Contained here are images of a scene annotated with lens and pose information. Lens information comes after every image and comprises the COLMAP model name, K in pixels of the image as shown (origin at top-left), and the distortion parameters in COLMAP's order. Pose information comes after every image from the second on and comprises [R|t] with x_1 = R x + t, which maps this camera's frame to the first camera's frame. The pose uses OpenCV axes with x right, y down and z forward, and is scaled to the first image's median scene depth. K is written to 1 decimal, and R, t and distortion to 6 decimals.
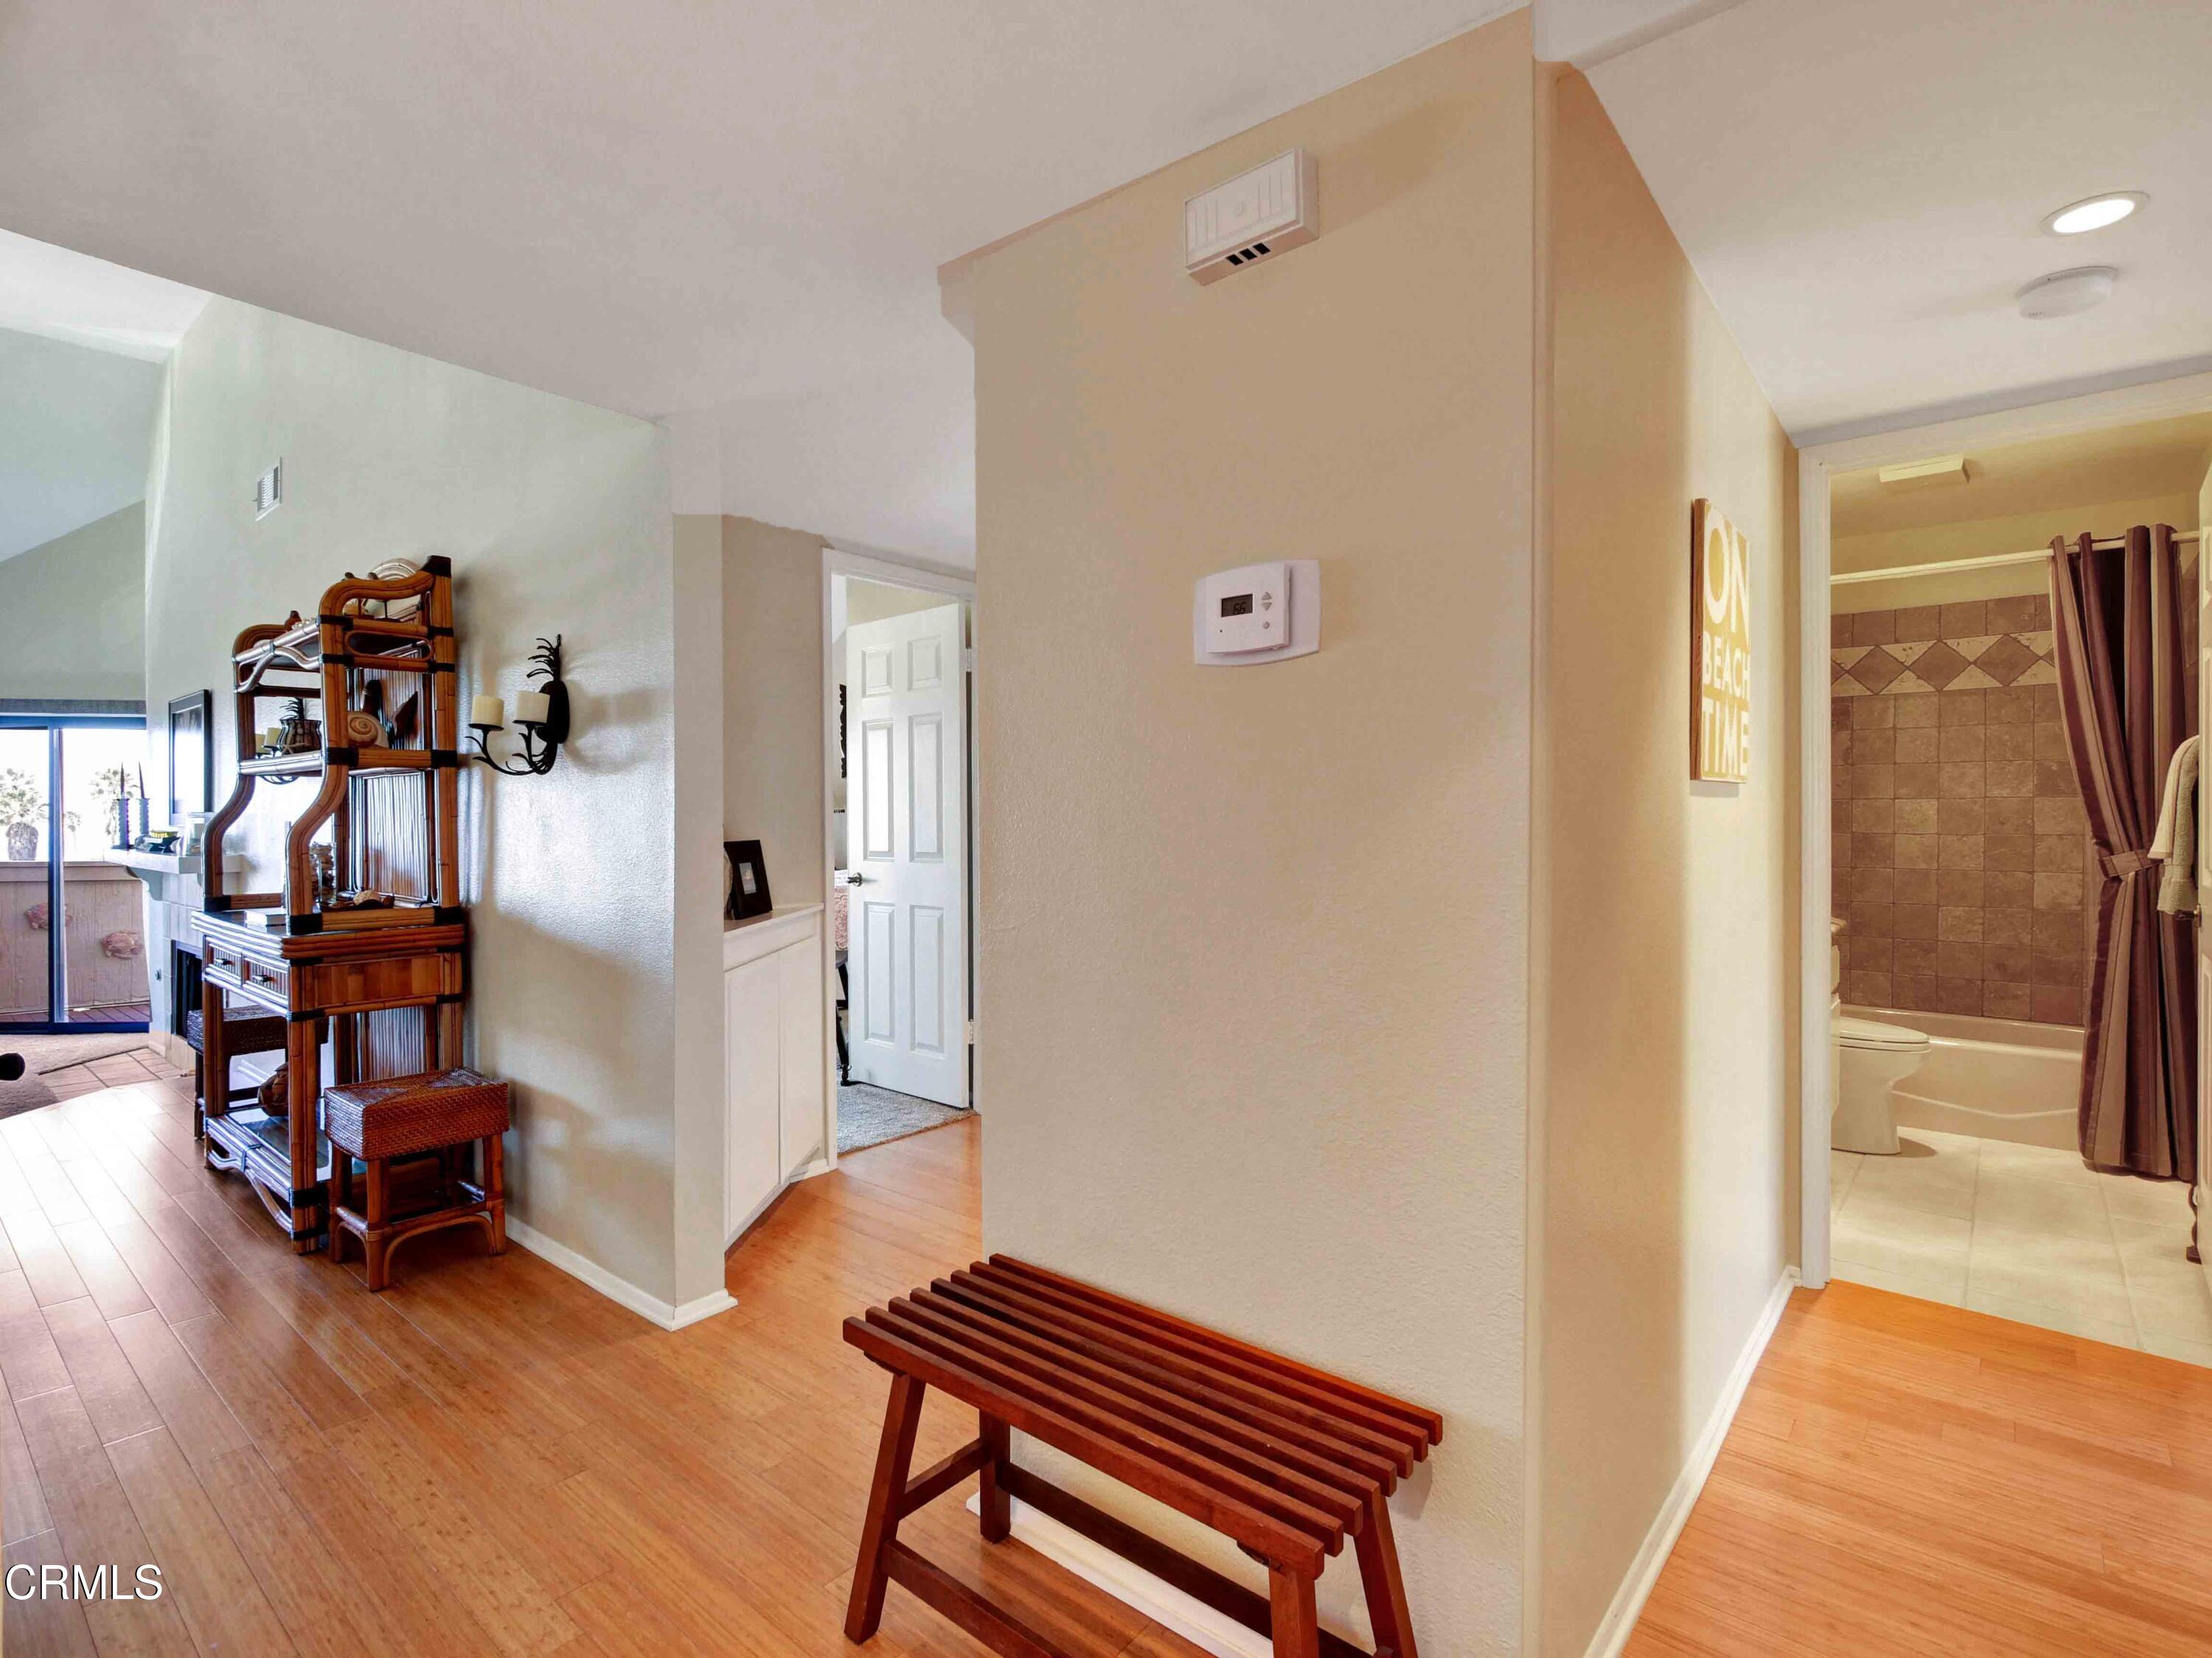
lens RADIAL K [[1066.4, 0, 1126.2], [0, 1066.4, 827.9], [0, 0, 1]] dist [0.003248, -0.000721]
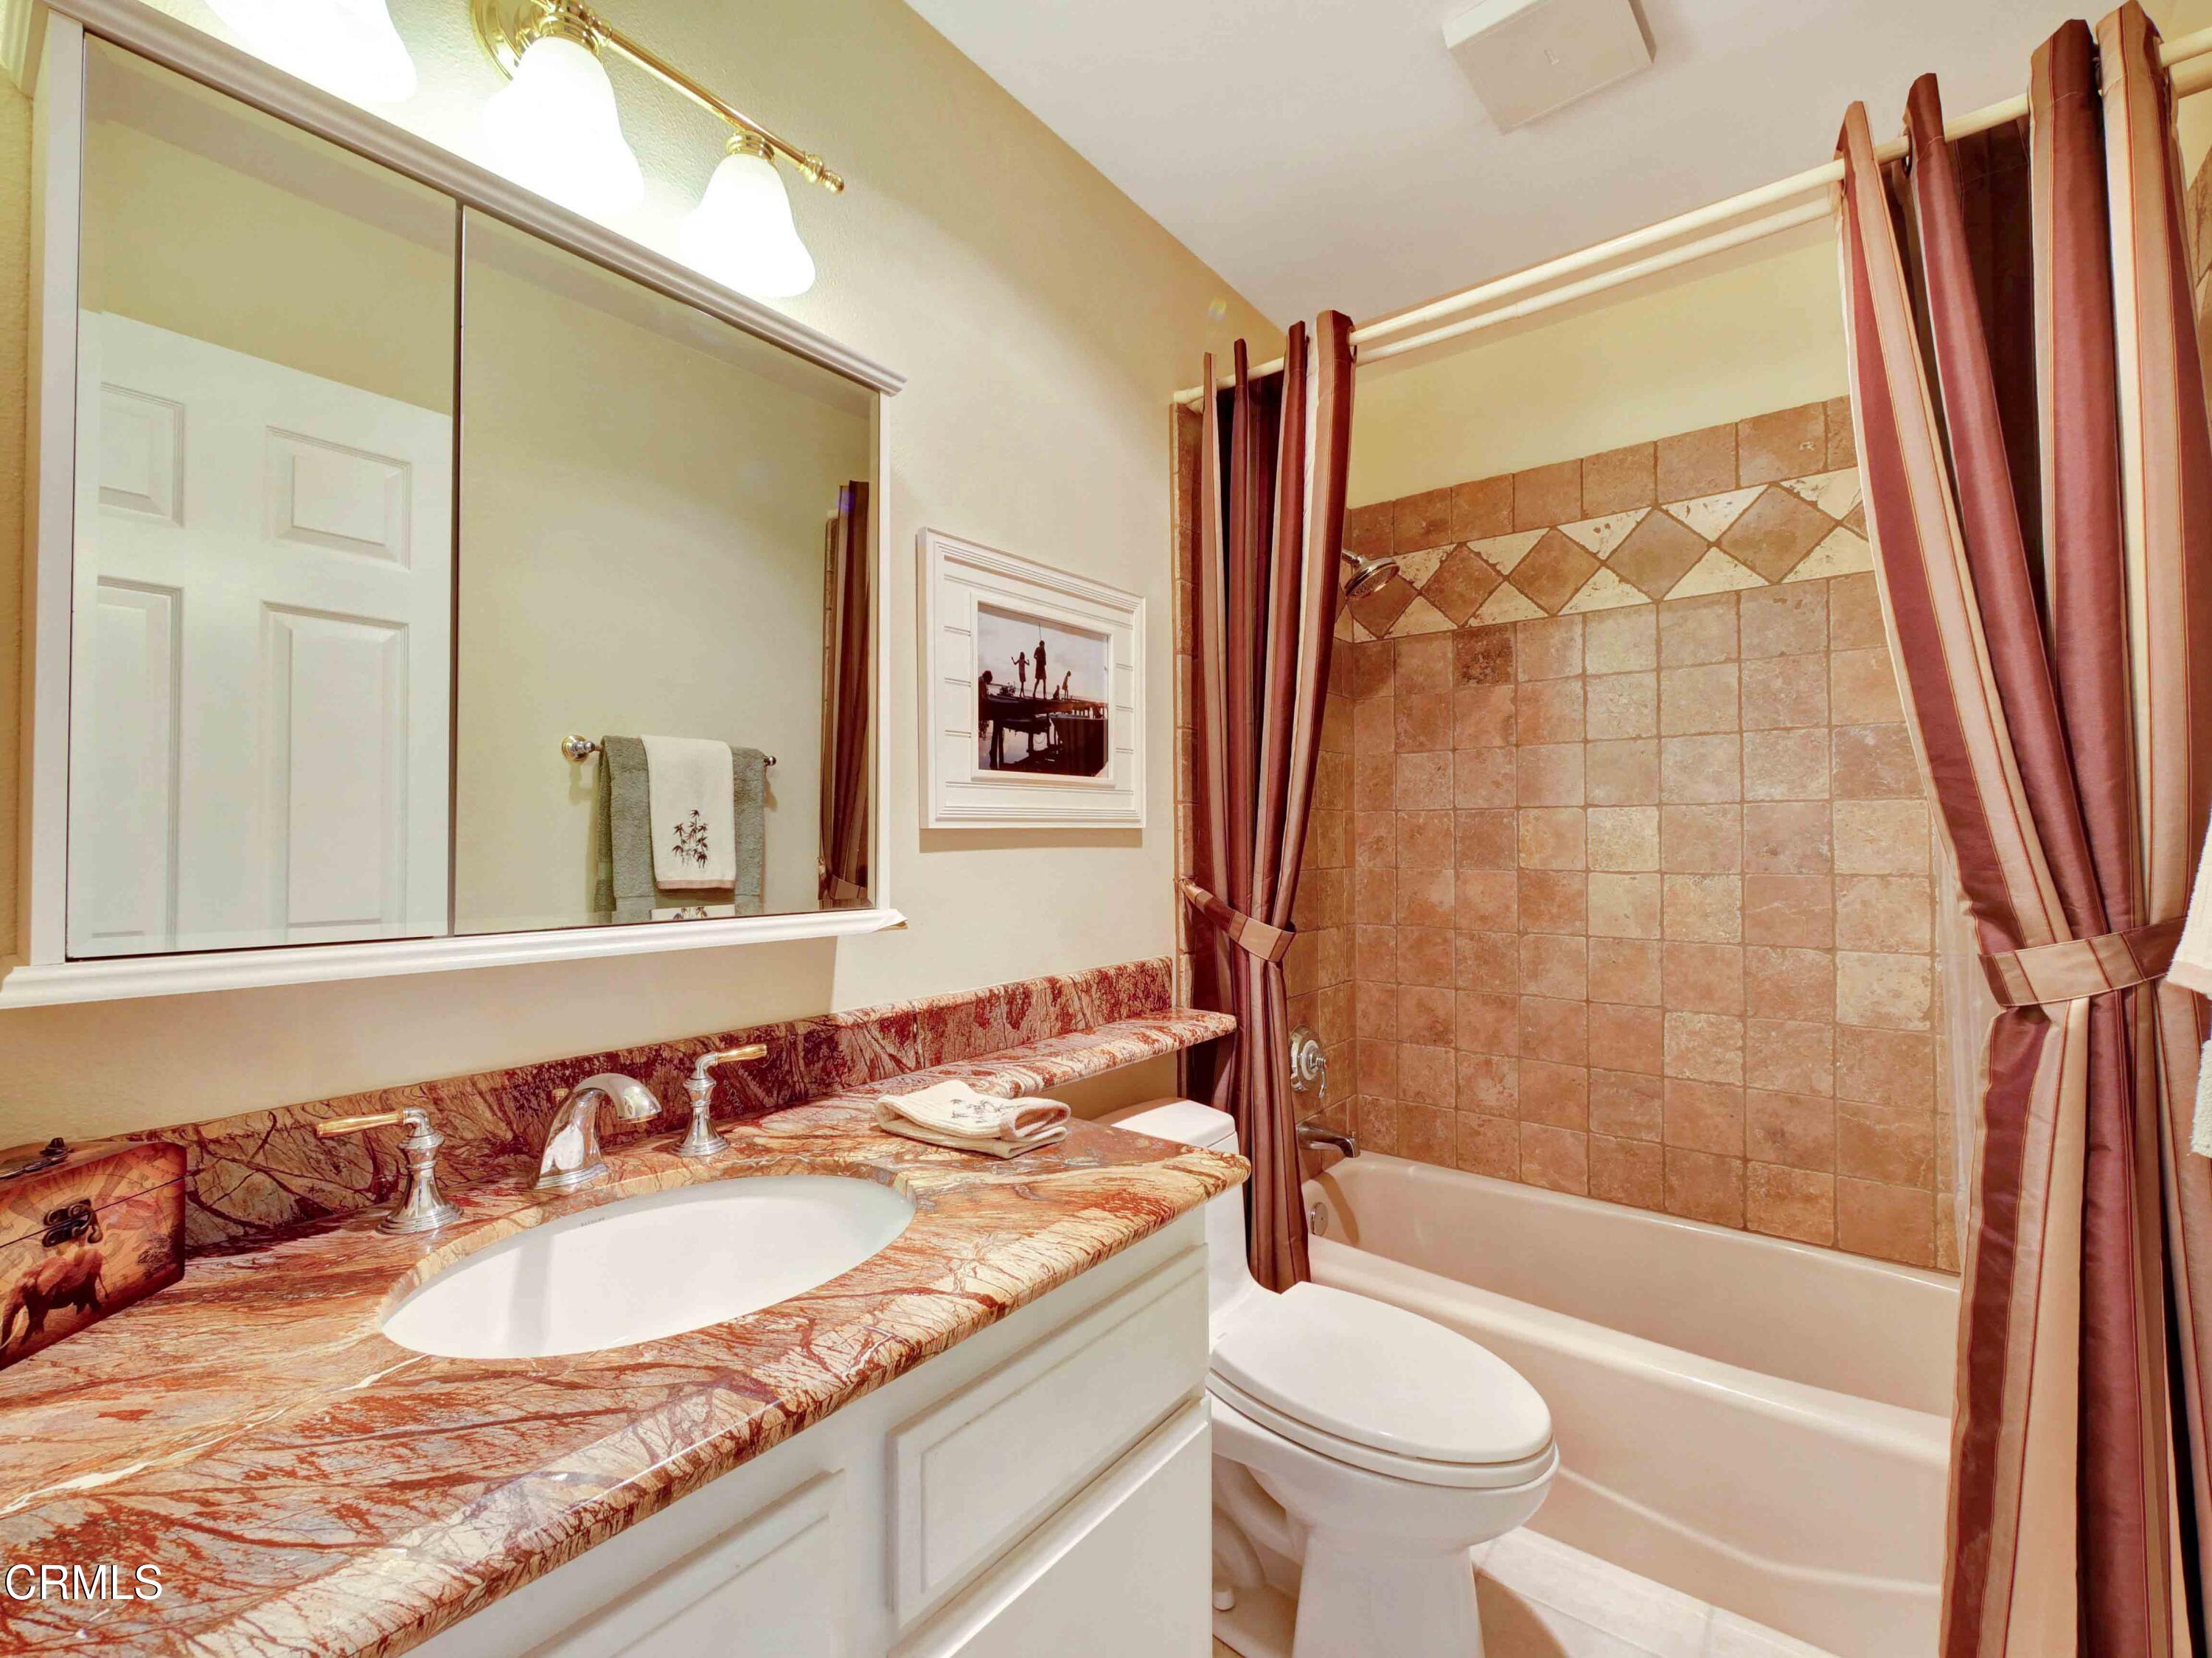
lens RADIAL K [[932.4, 0, 1127.2], [0, 932.4, 829.7], [0, 0, 1]] dist [-0.002139, 0.000476]
pose [[0.999753, -0.002917, 0.022012, 0.502527], [0.003437, 0.999715, -0.023609, -0.005619], [-0.021937, 0.023679, 0.999479, 0.563470]]
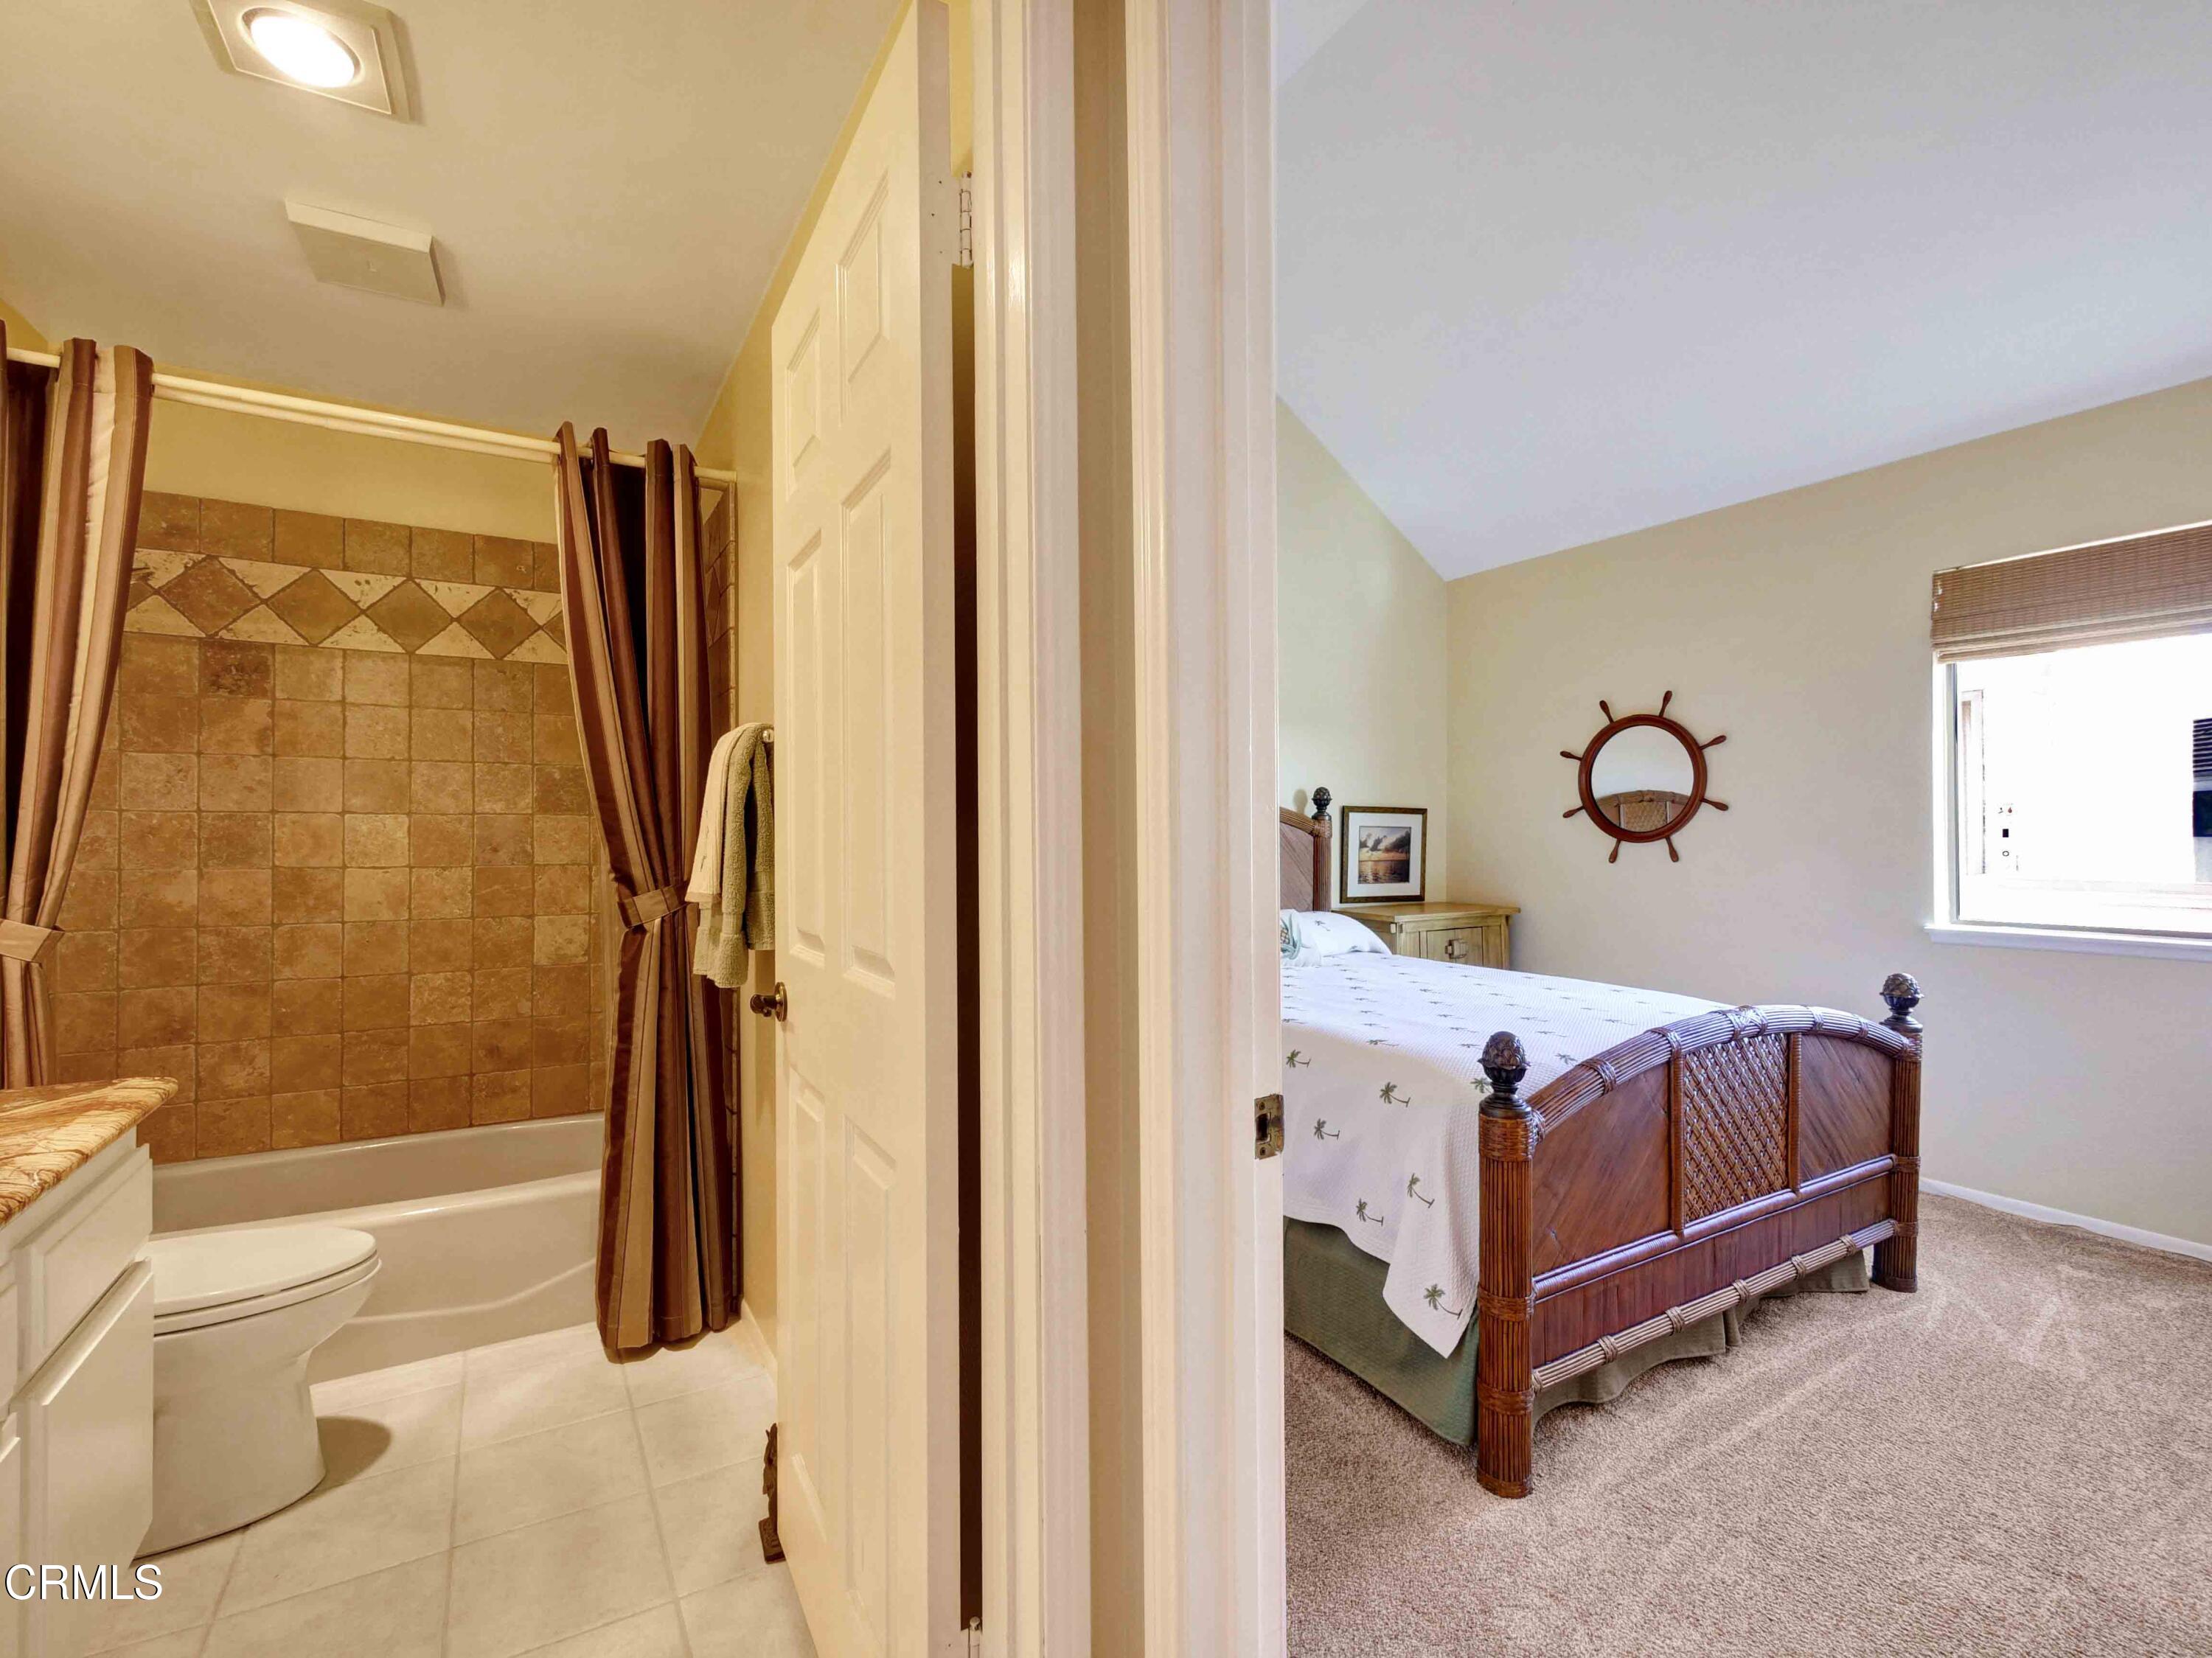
lens RADIAL K [[1066.4, 0, 1125.4], [0, 1066.4, 830.8], [0, 0, 1]] dist [0.003248, -0.000721]
pose [[0.343673, 0.007251, 0.939062, 0.294837], [0.011780, 0.999858, -0.012032, -0.003595], [-0.939016, 0.015197, 0.343538, 0.359382]]
